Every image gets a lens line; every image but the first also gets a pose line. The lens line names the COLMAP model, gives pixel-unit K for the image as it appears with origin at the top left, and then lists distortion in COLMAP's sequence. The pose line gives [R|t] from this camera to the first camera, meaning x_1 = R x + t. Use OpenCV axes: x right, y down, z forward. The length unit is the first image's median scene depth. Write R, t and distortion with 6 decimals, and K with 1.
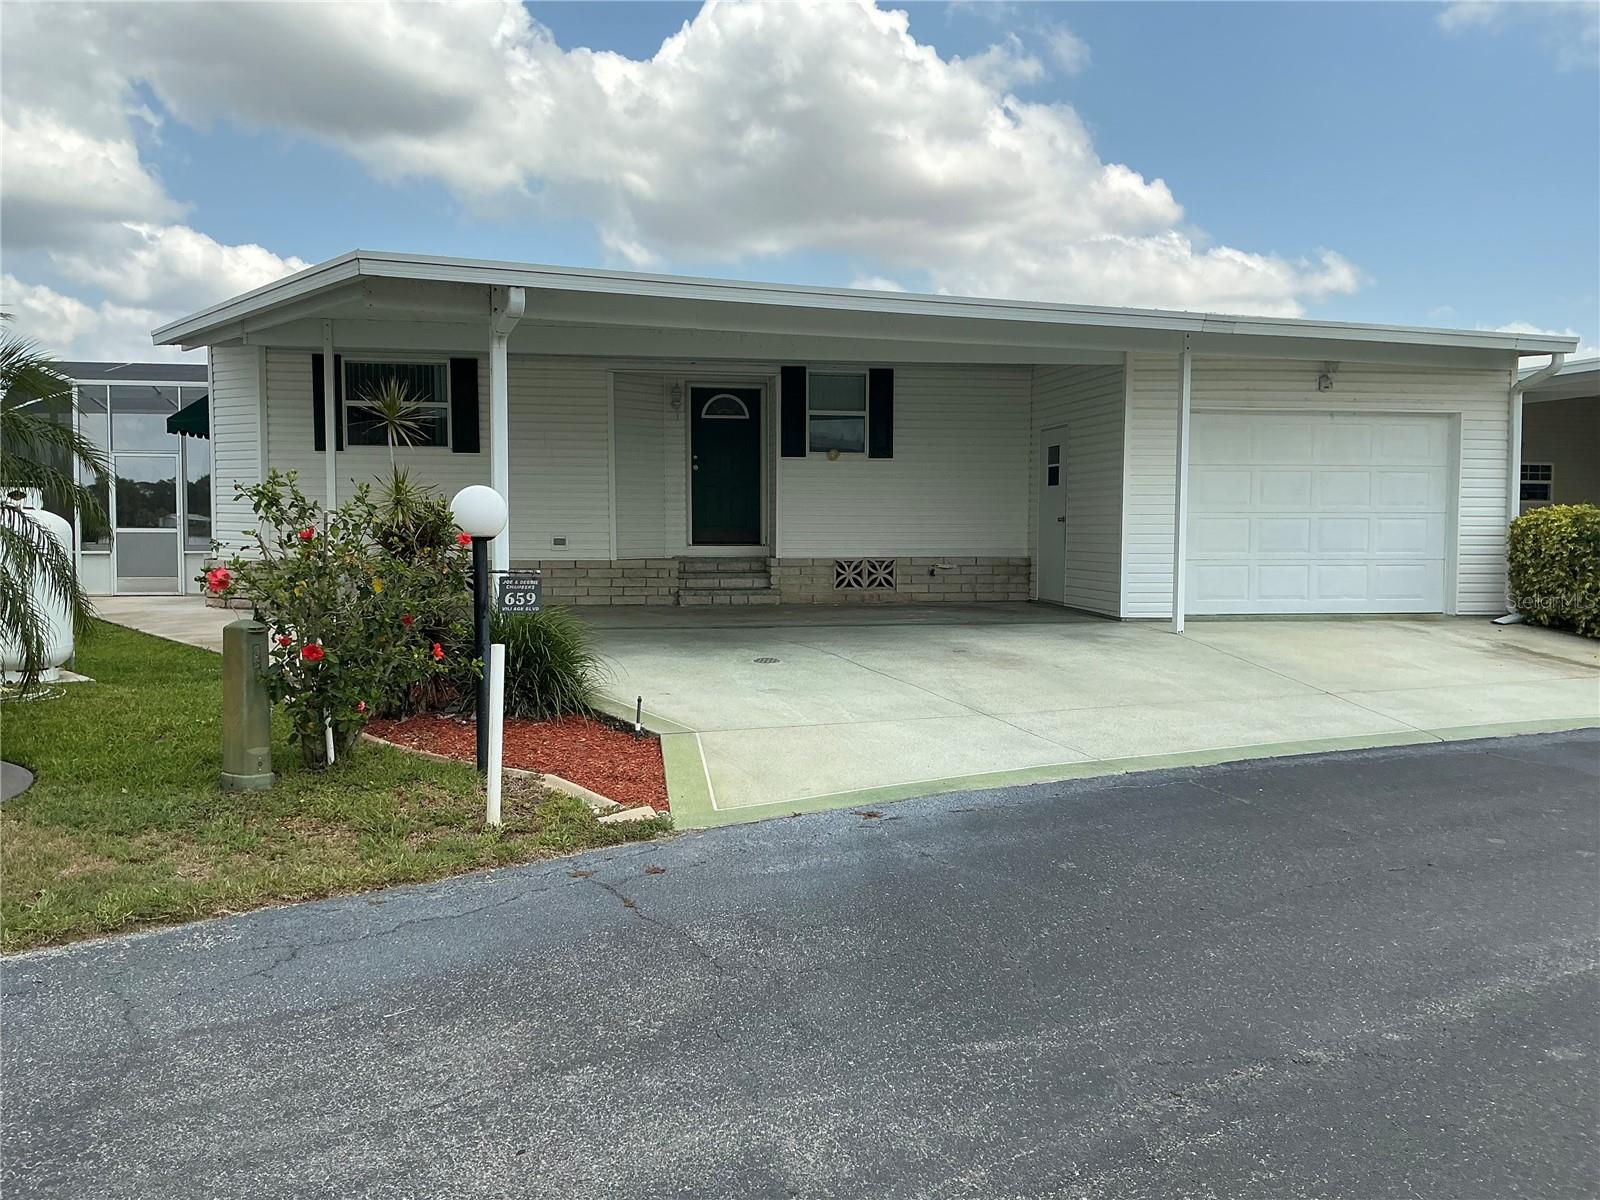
lens RADIAL K [[1336.6, 0, 800.0], [0, 1336.6, 600.0], [0, 0, 1]] dist [0.006352, 0.001114]
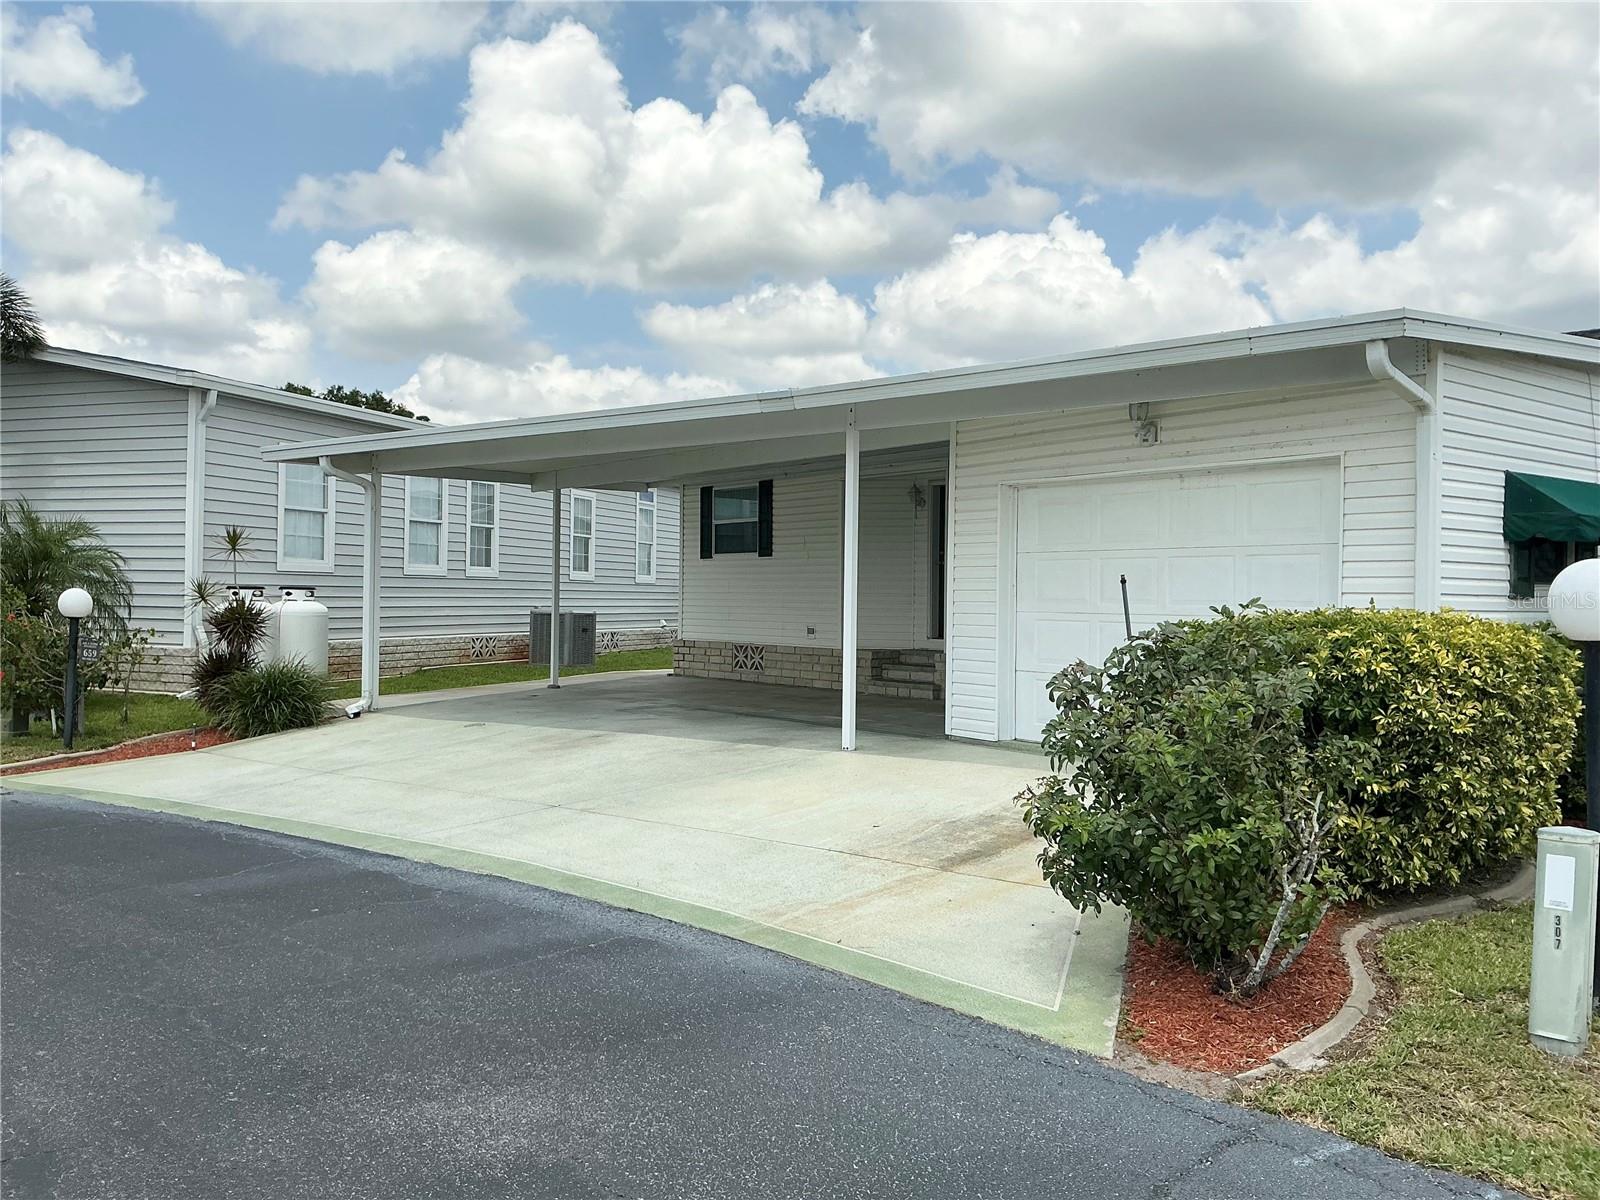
lens RADIAL K [[1336.6, 0, 800.0], [0, 1336.6, 600.0], [0, 0, 1]] dist [0.006352, 0.001114]
pose [[0.452498, 0.004129, -0.891756, 0.932479], [-0.063607, 0.997592, -0.027657, -0.041639], [0.889494, 0.069237, 0.451671, 0.510725]]
